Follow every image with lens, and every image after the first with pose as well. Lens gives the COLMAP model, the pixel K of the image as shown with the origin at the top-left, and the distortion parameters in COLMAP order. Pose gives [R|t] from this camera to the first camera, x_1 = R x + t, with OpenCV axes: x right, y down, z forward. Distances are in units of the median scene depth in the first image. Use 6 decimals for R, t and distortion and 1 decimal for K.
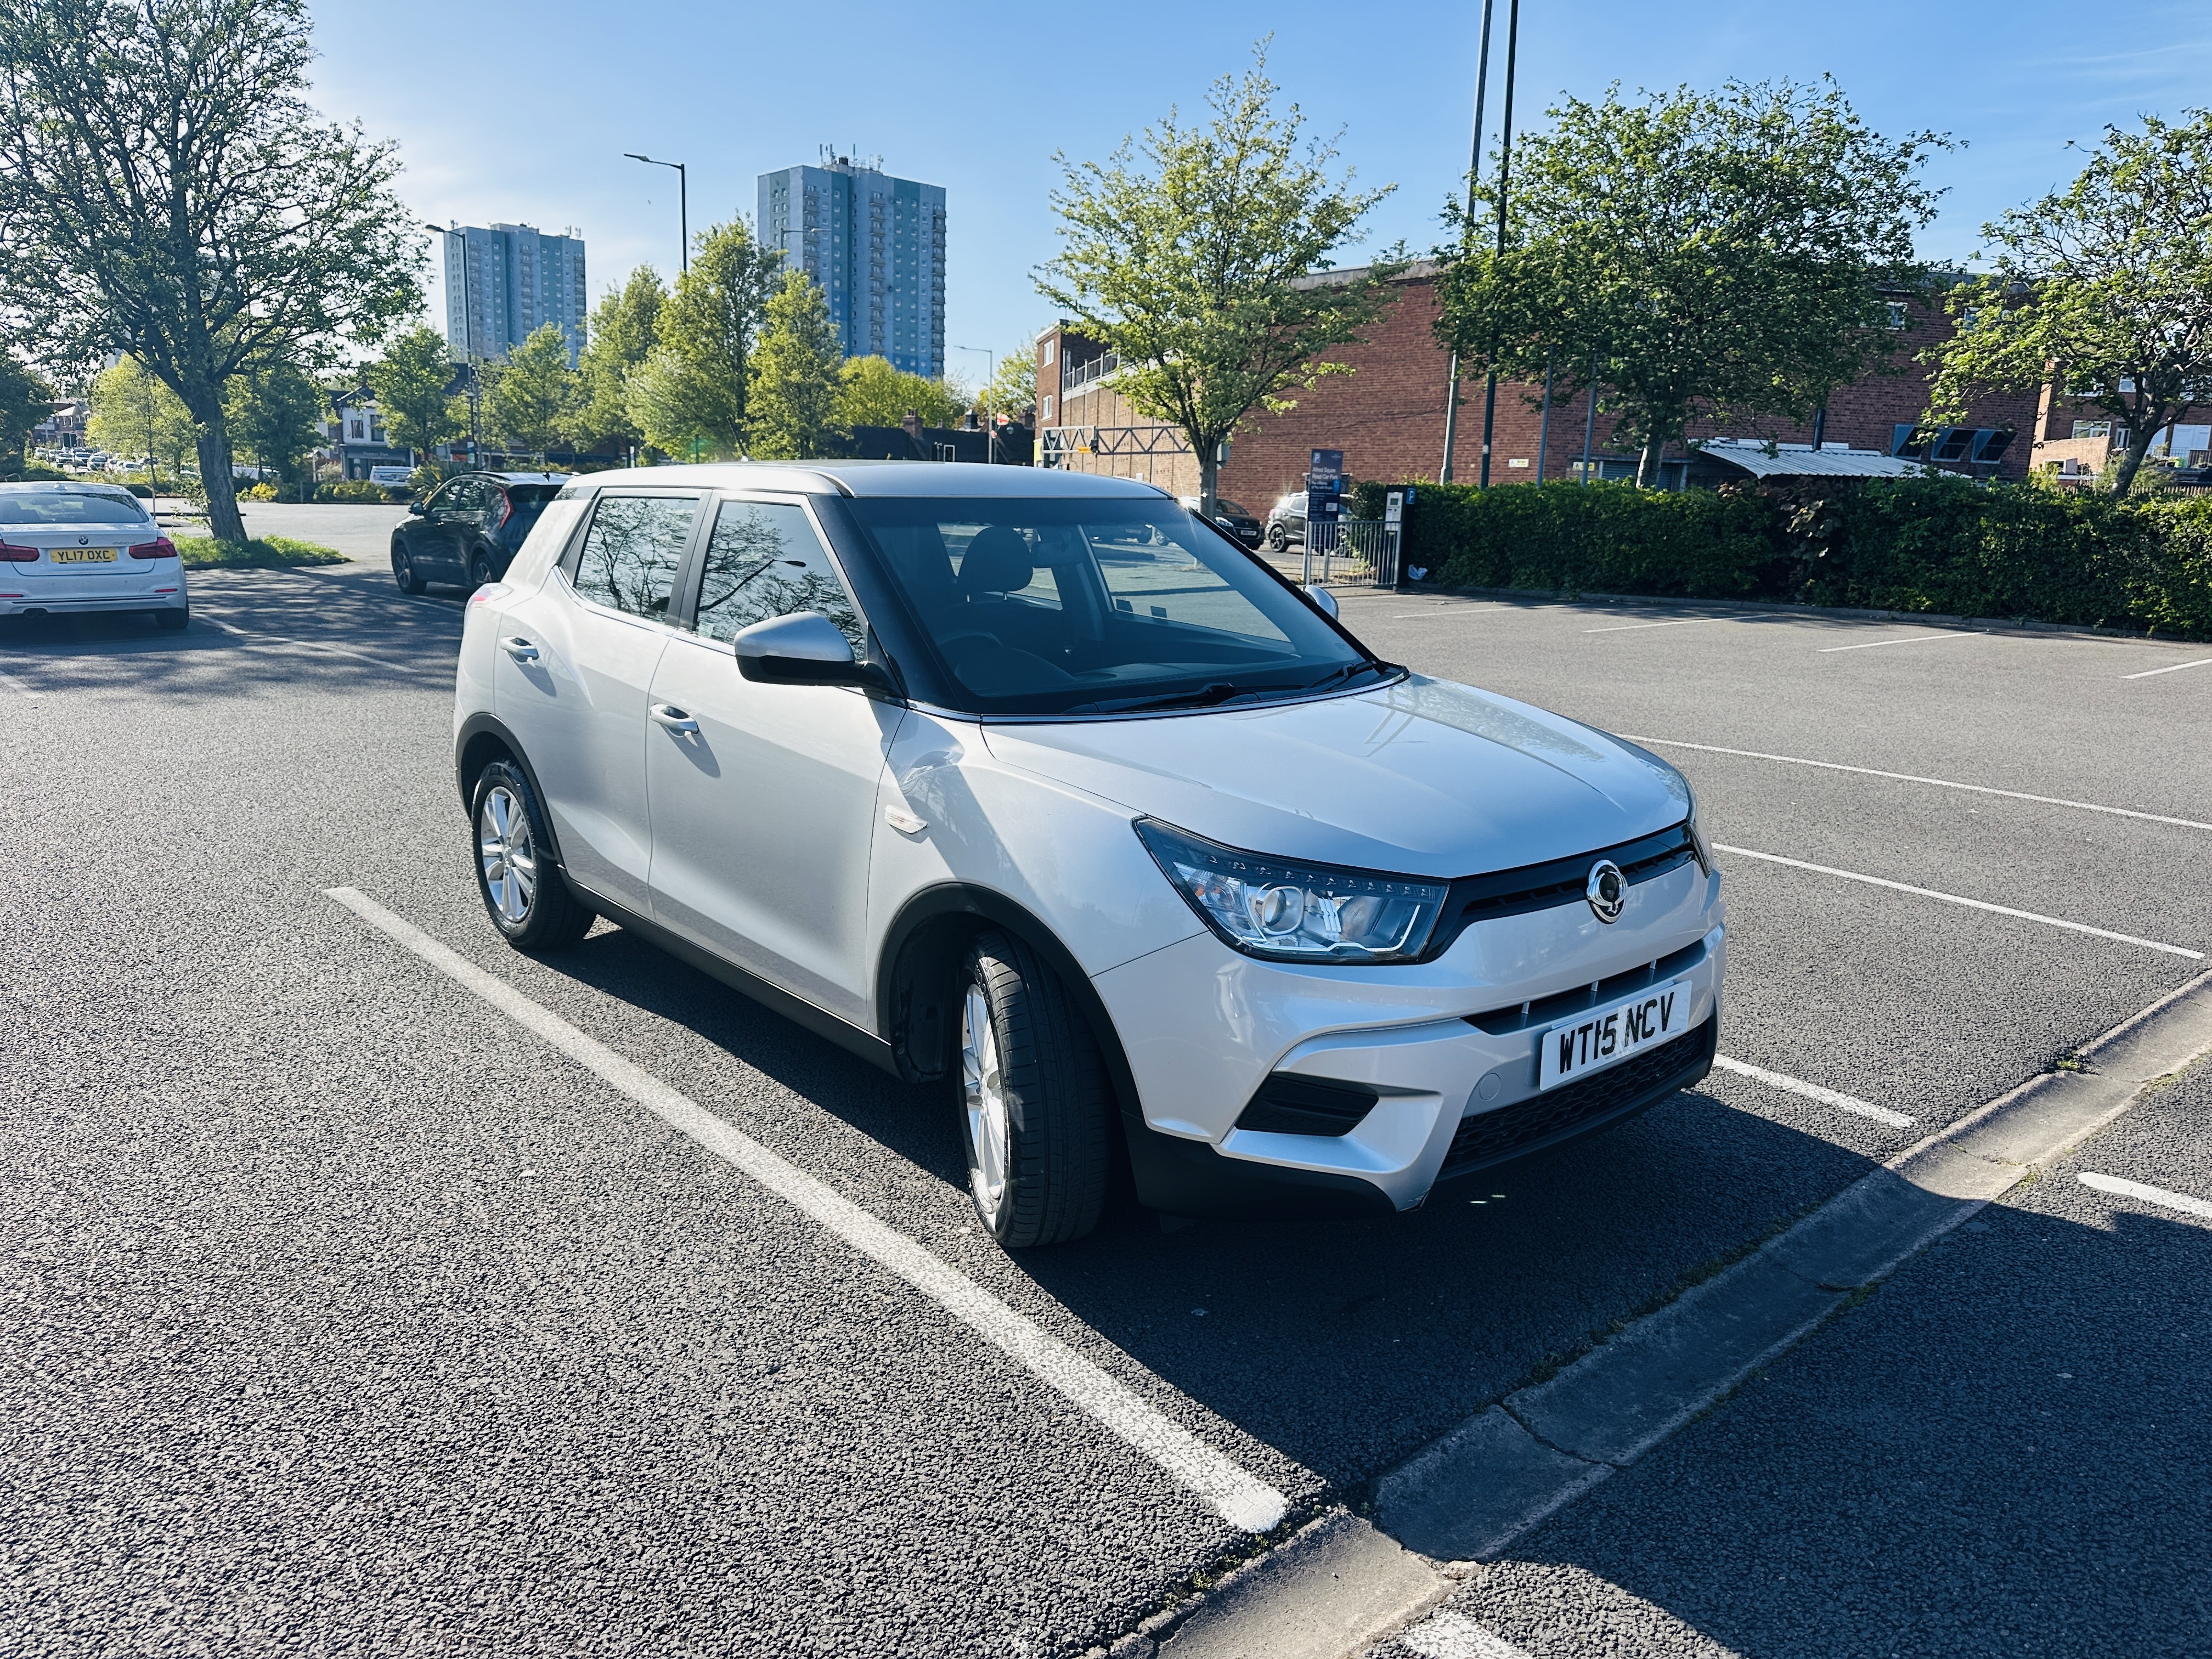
lens RADIAL K [[1589.1, 0, 1085.0], [0, 1589.1, 847.6], [0, 0, 1]] dist [0.026697, -0.034321]
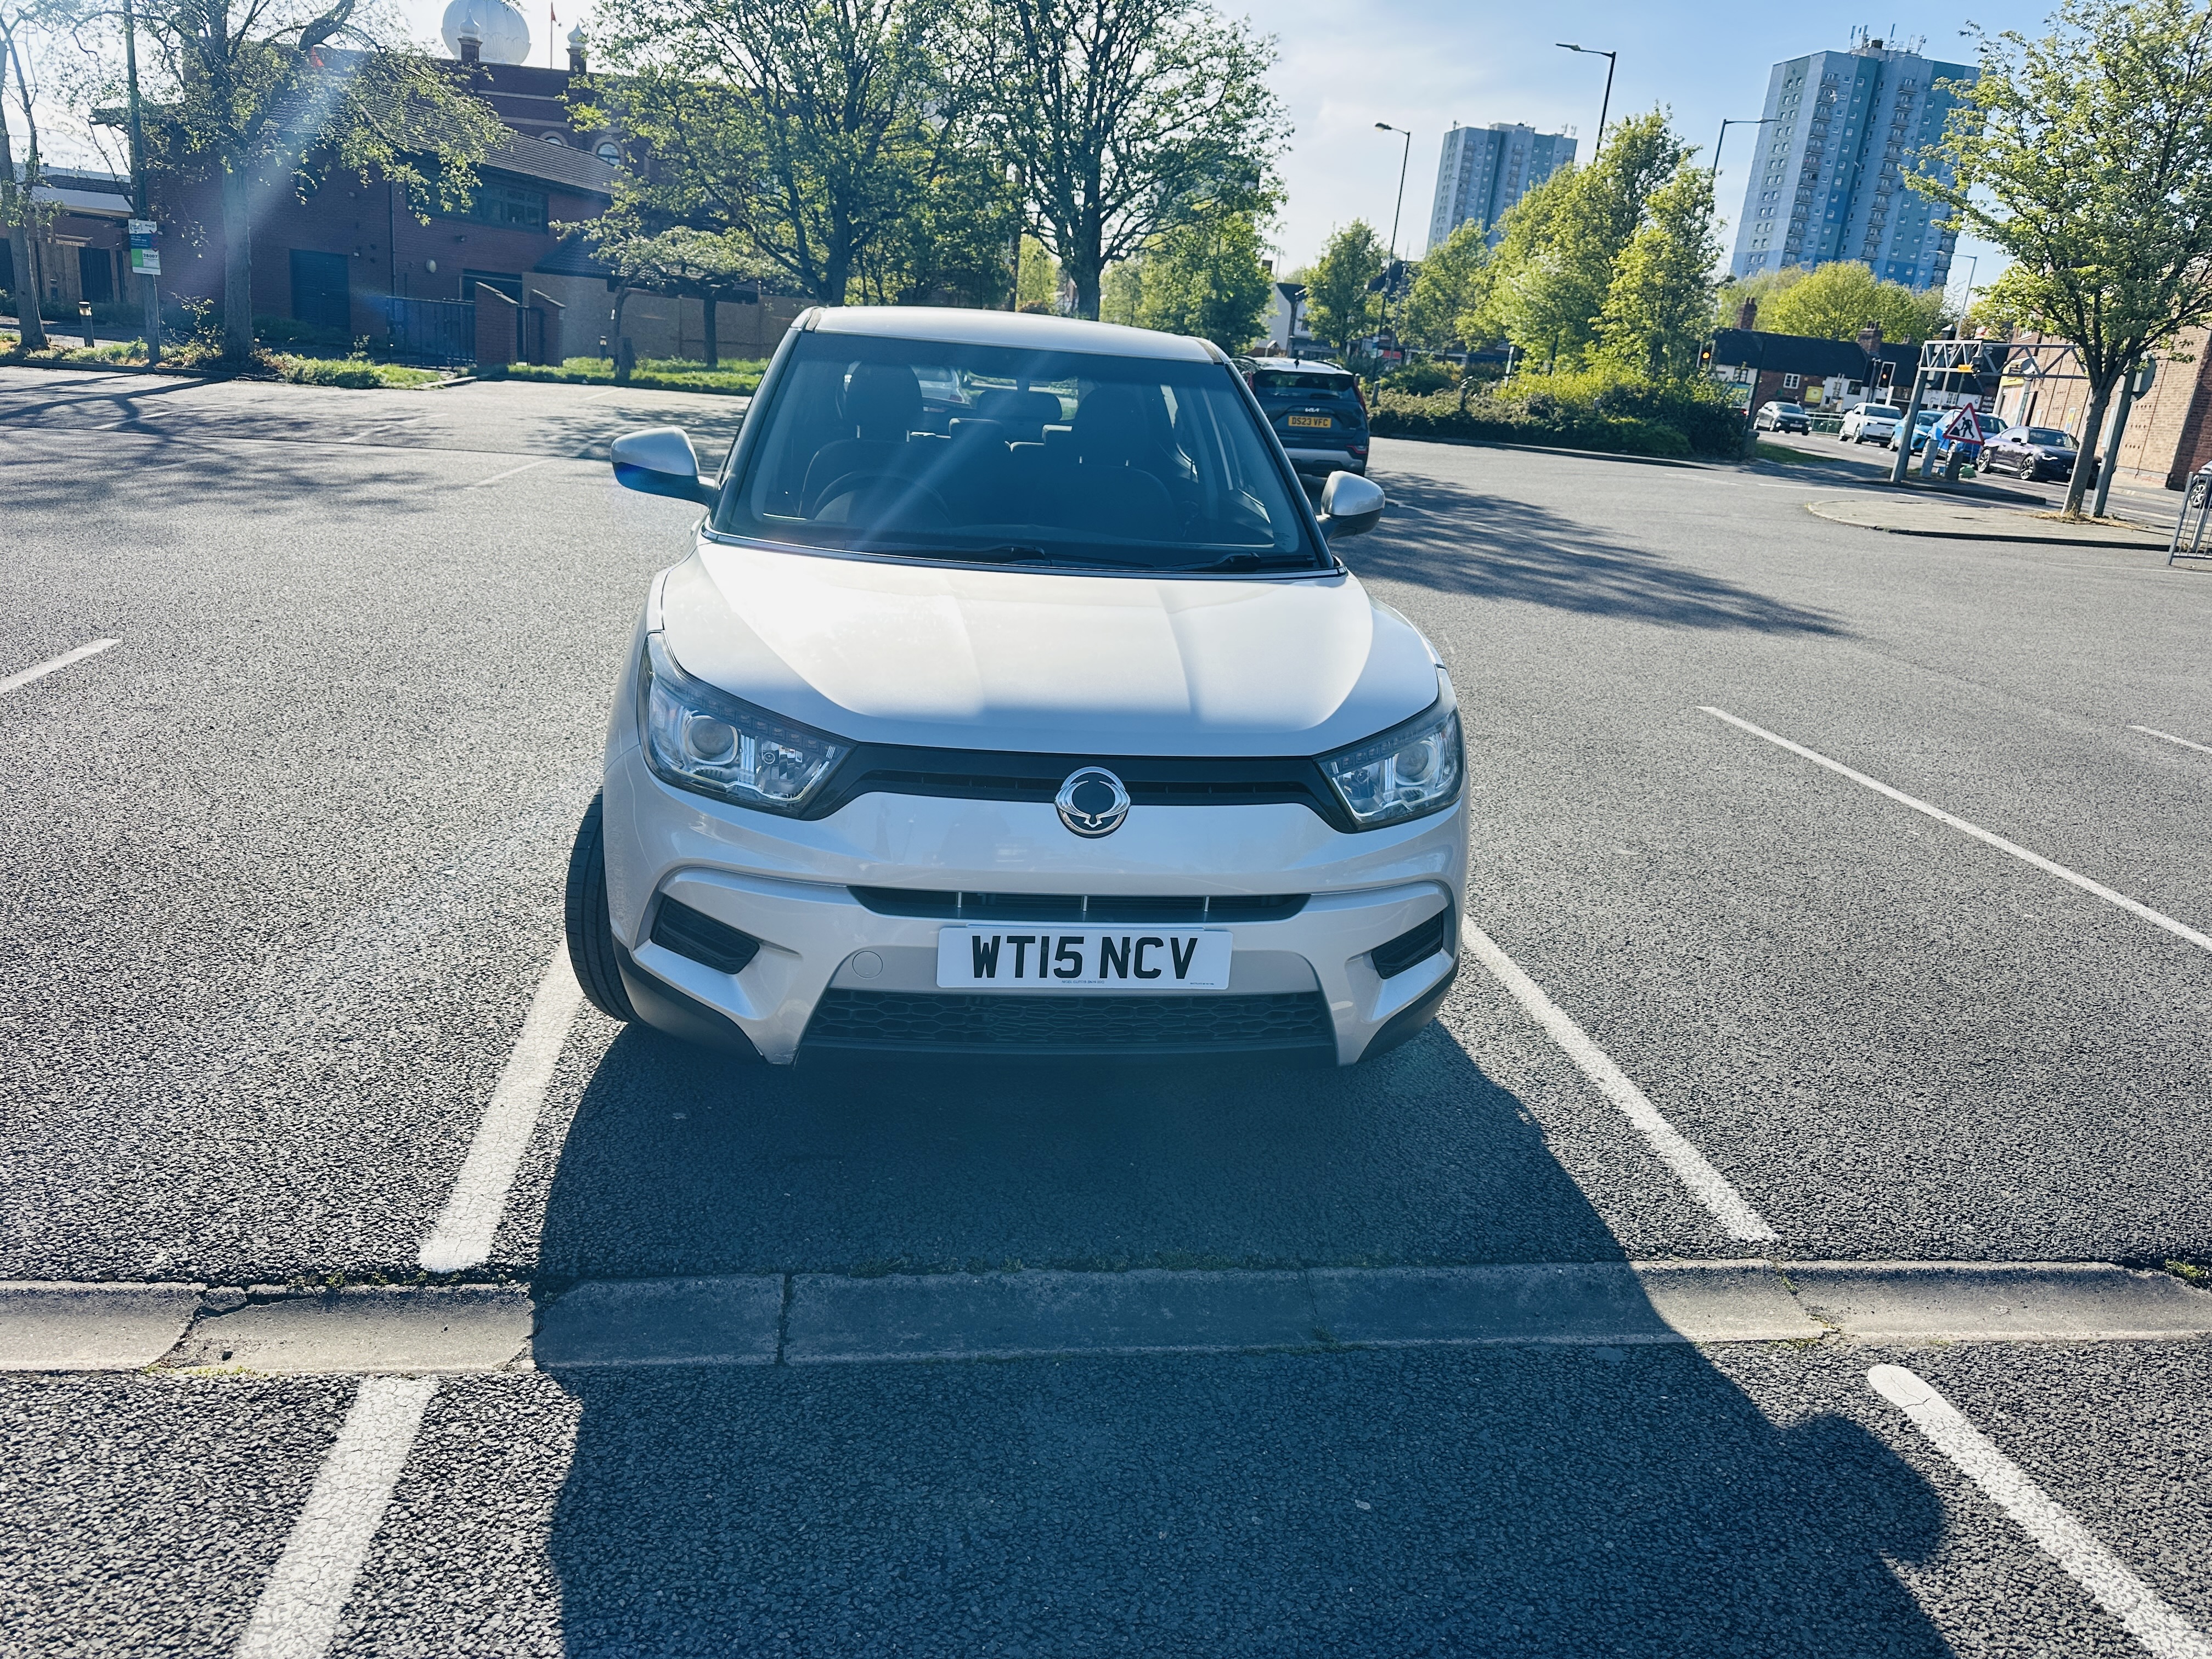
lens RADIAL K [[1589.1, 0, 1094.9], [0, 1589.1, 823.0], [0, 0, 1]] dist [0.026697, -0.034321]
pose [[0.832926, 0.203795, -0.514492, 0.600611], [-0.183169, 0.978843, 0.091191, -0.031442], [0.522191, 0.018284, 0.852632, 0.185395]]
